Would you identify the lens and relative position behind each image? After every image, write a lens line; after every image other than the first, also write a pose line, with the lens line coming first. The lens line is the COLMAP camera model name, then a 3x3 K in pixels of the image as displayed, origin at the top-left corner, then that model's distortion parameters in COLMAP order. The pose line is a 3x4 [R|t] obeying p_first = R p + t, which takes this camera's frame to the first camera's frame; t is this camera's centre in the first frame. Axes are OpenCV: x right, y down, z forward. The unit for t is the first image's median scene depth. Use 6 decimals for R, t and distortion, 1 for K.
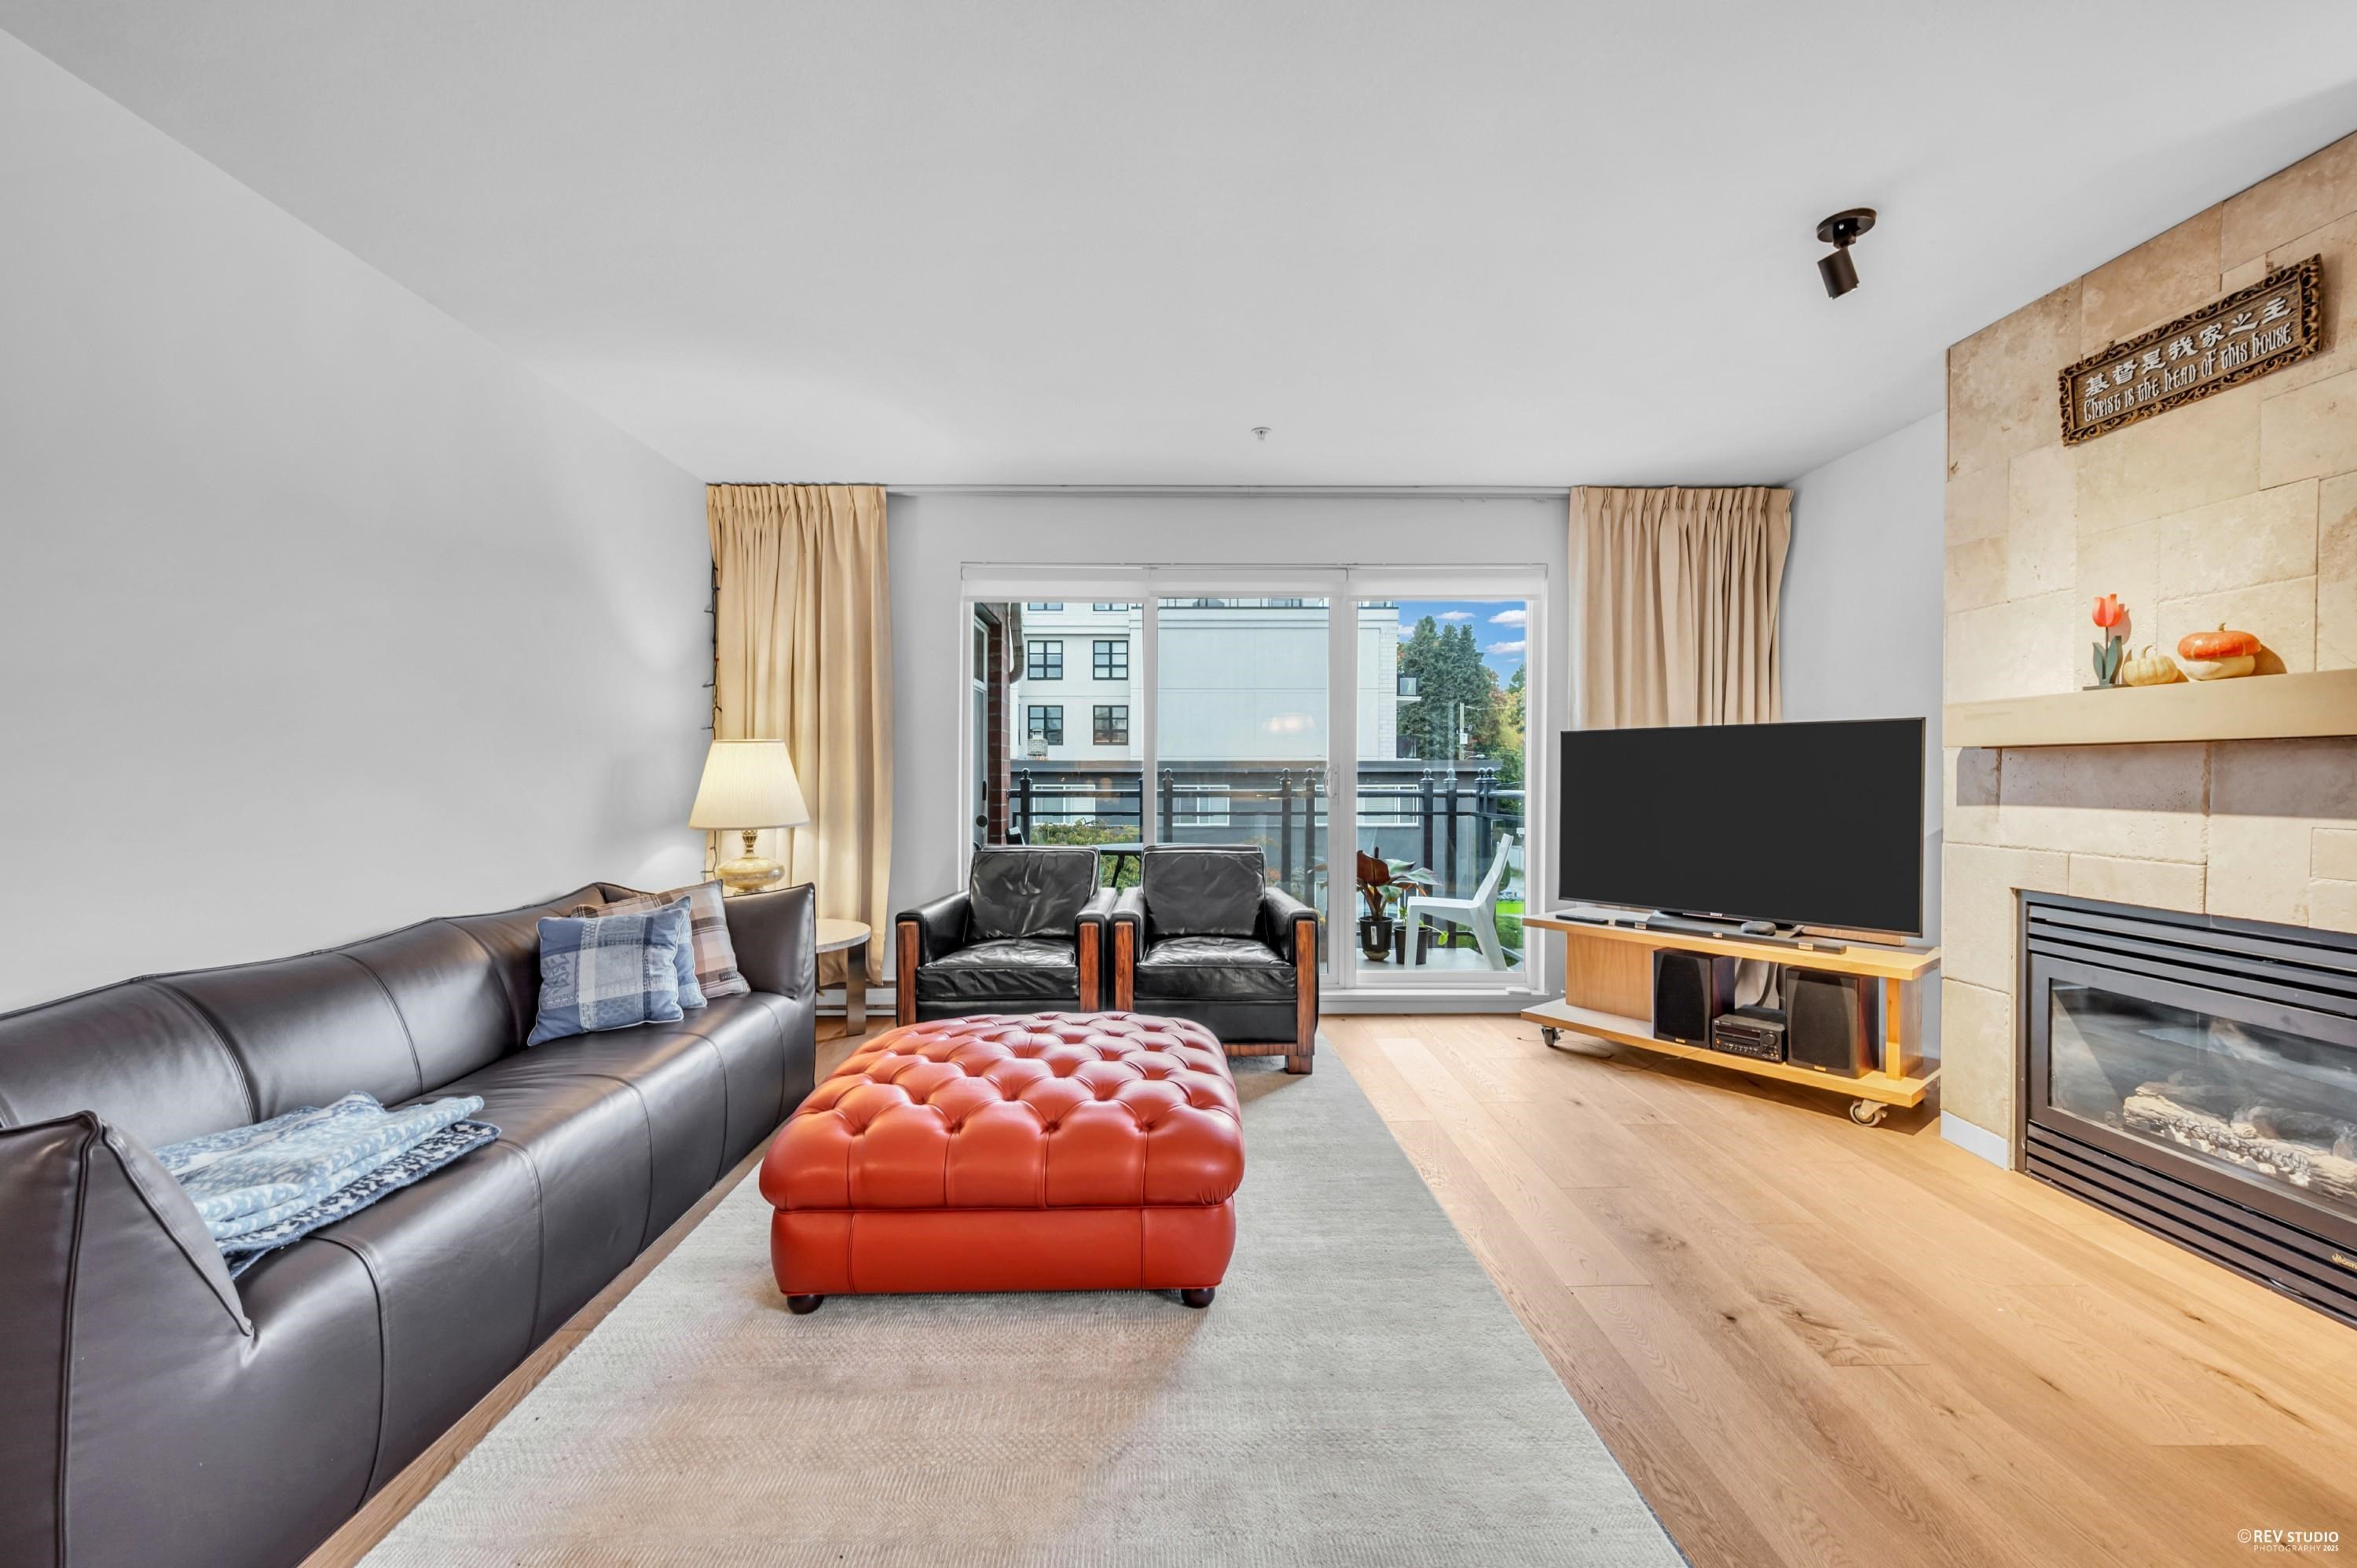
lens RADIAL K [[943.2, 0, 1176.0], [0, 943.2, 788.0], [0, 0, 1]] dist [-0.001478, 0.000089]
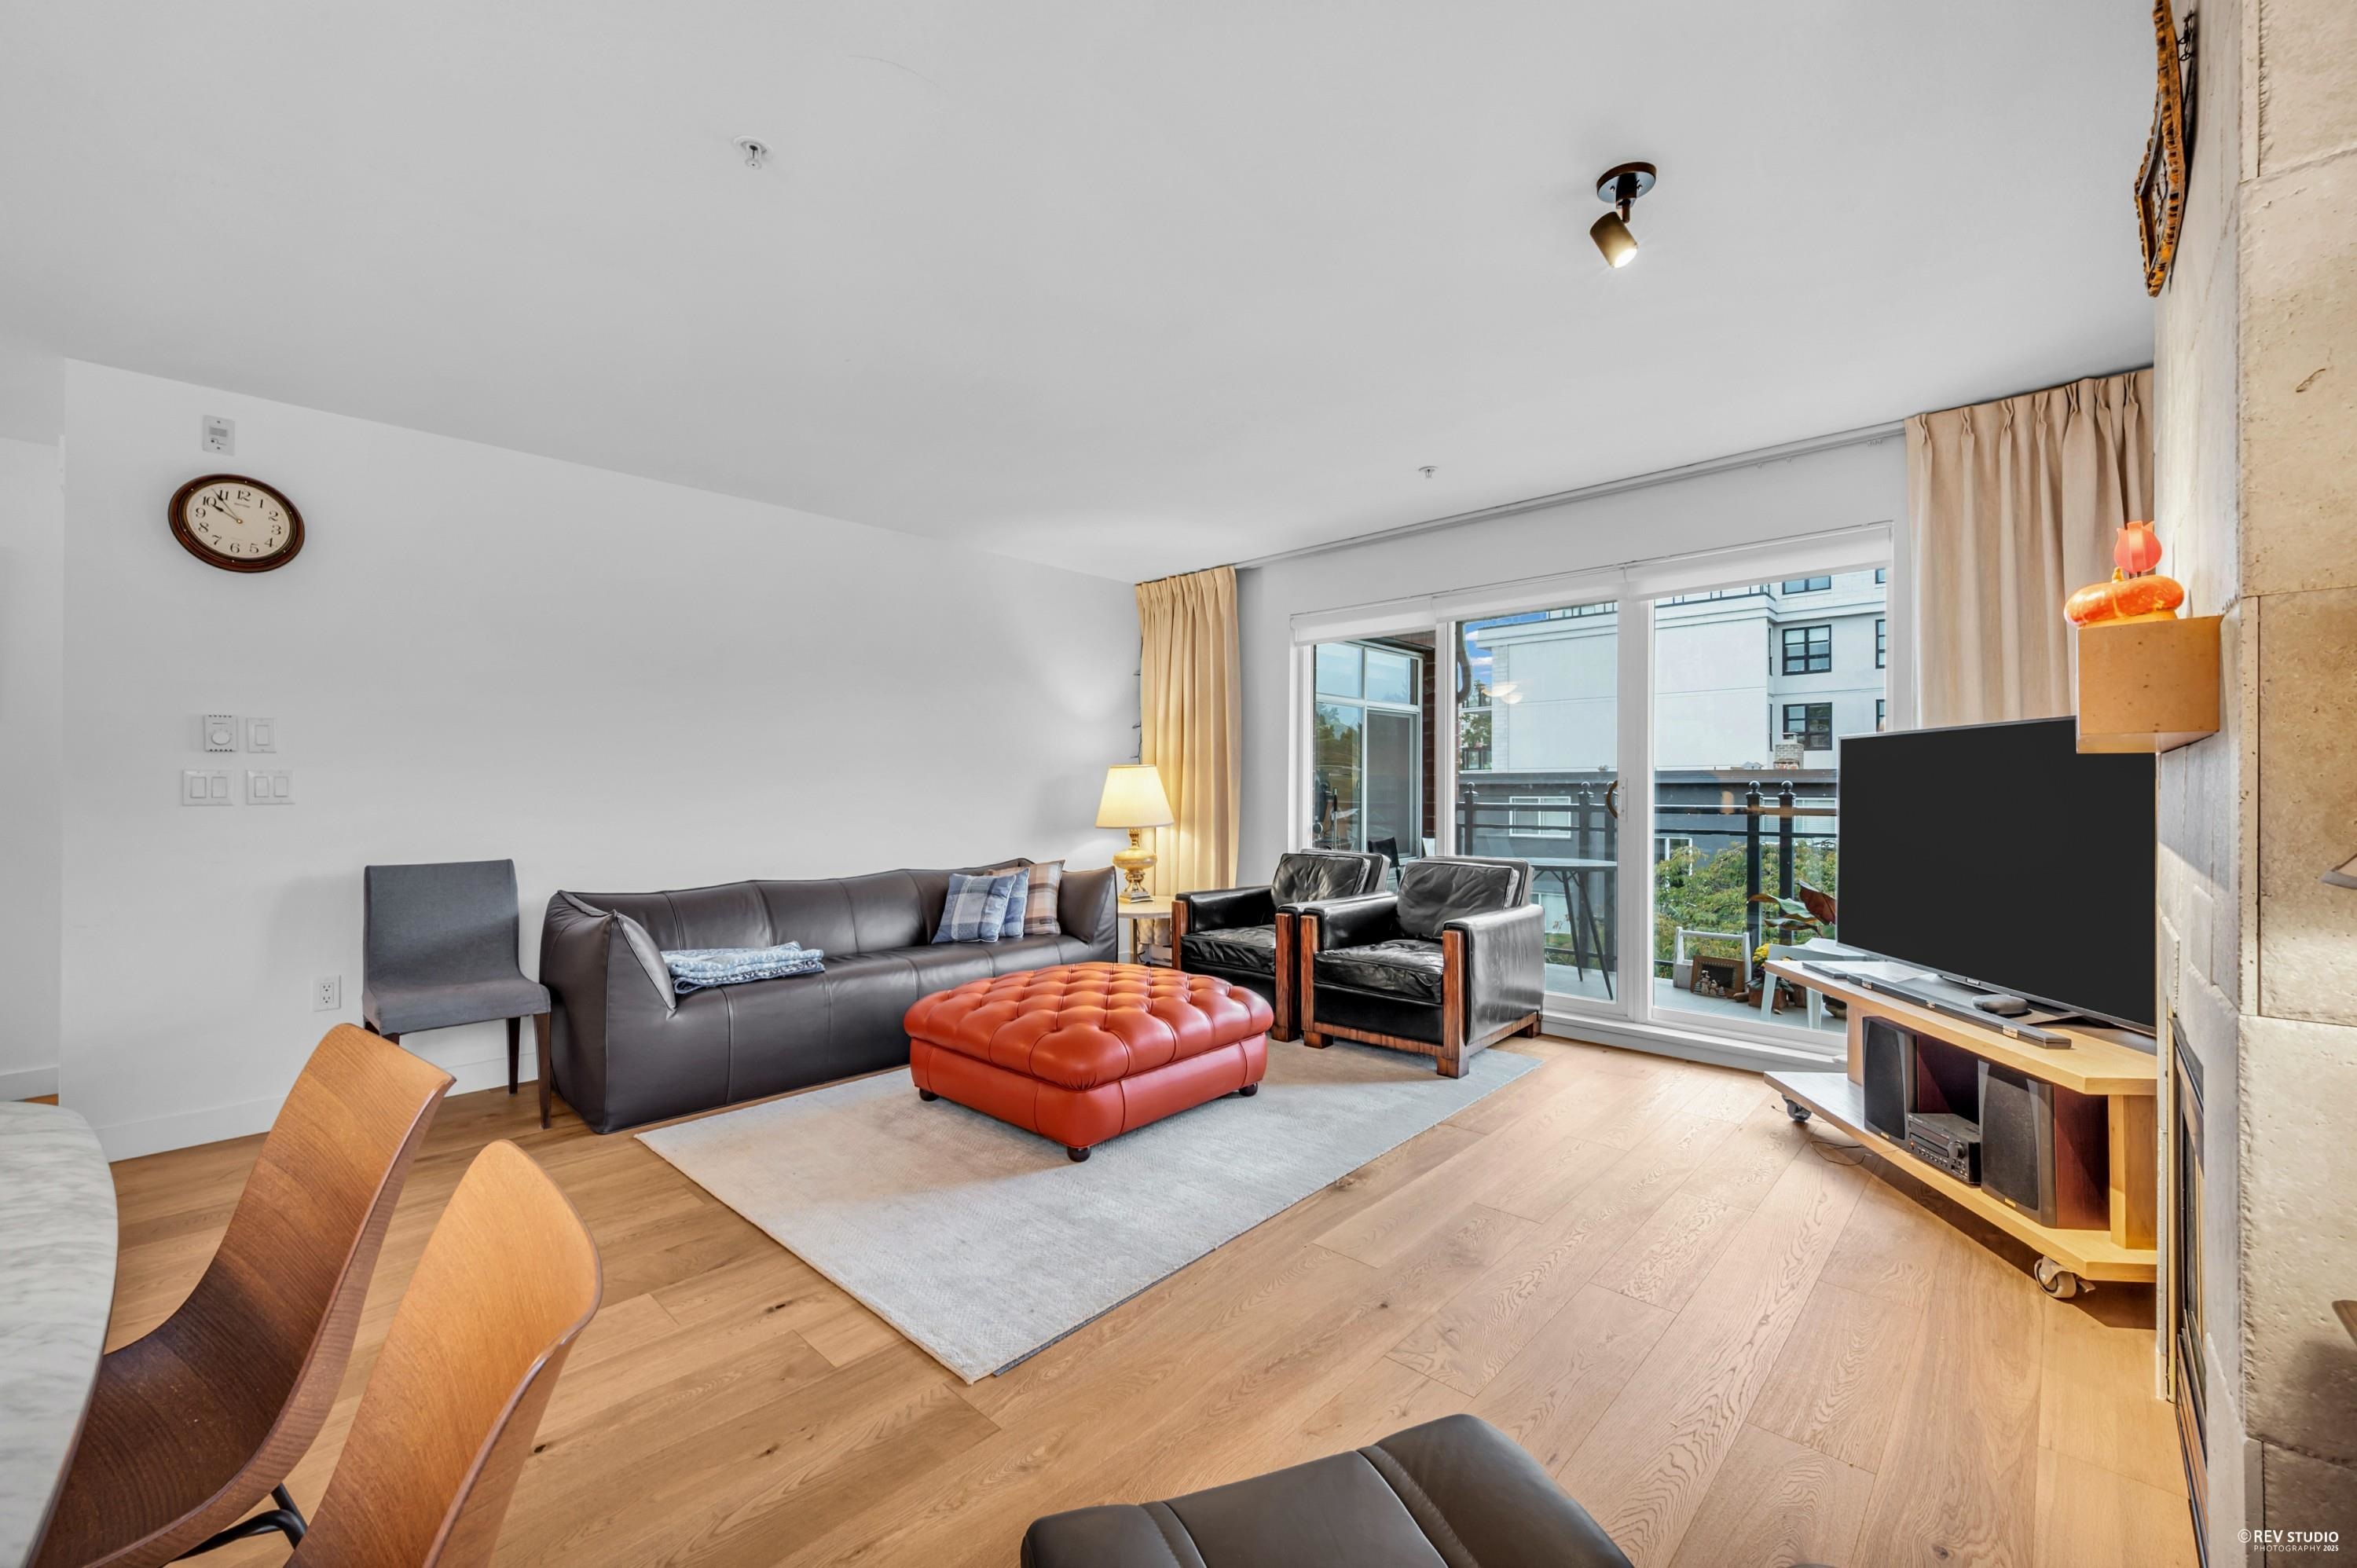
lens RADIAL K [[932.8, 0, 1169.4], [0, 932.8, 790.8], [0, 0, 1]] dist [-0.003149, -0.000263]
pose [[0.713219, -0.000443, -0.700941, 0.751778], [-0.005854, 0.999961, -0.006589, -0.006156], [0.700917, 0.008803, 0.713189, 0.050430]]
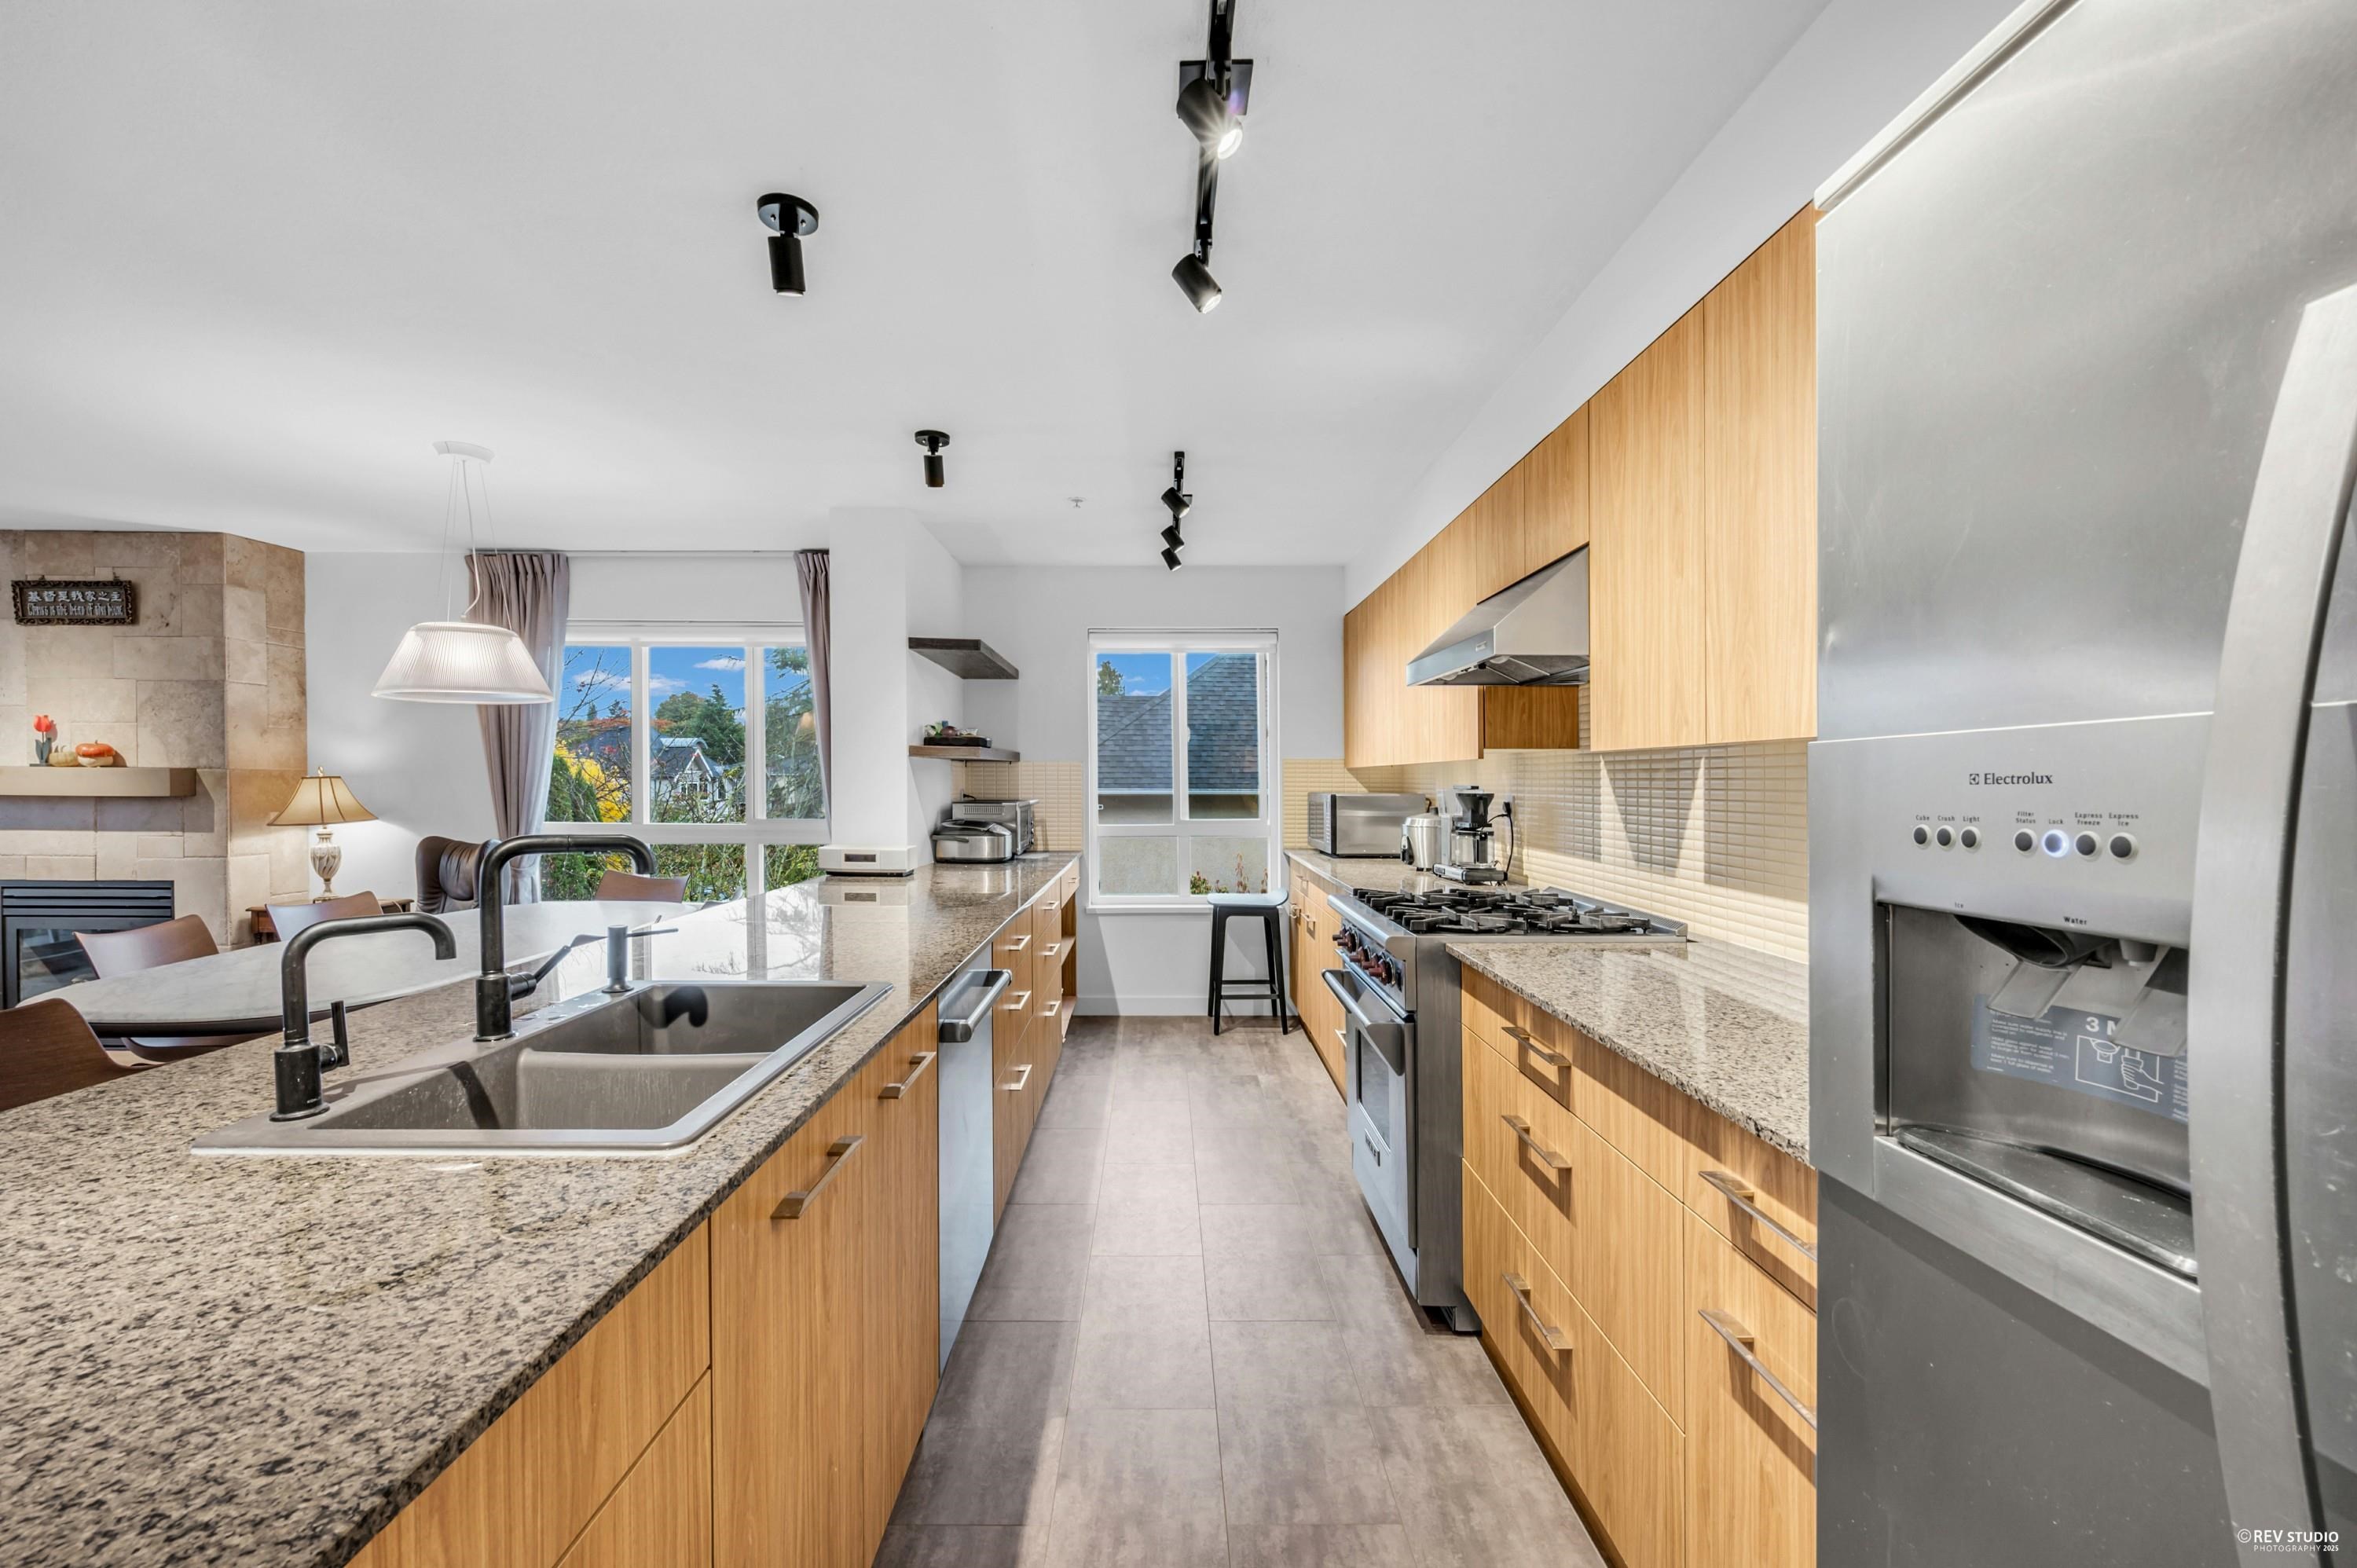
lens RADIAL K [[932.8, 0, 1169.4], [0, 932.8, 790.8], [0, 0, 1]] dist [-0.003149, -0.000263]
pose [[0.013968, -0.012401, 0.999826, -0.631131], [0.010378, 0.999871, 0.012256, -0.043085], [-0.999849, 0.010205, 0.014095, -0.971370]]
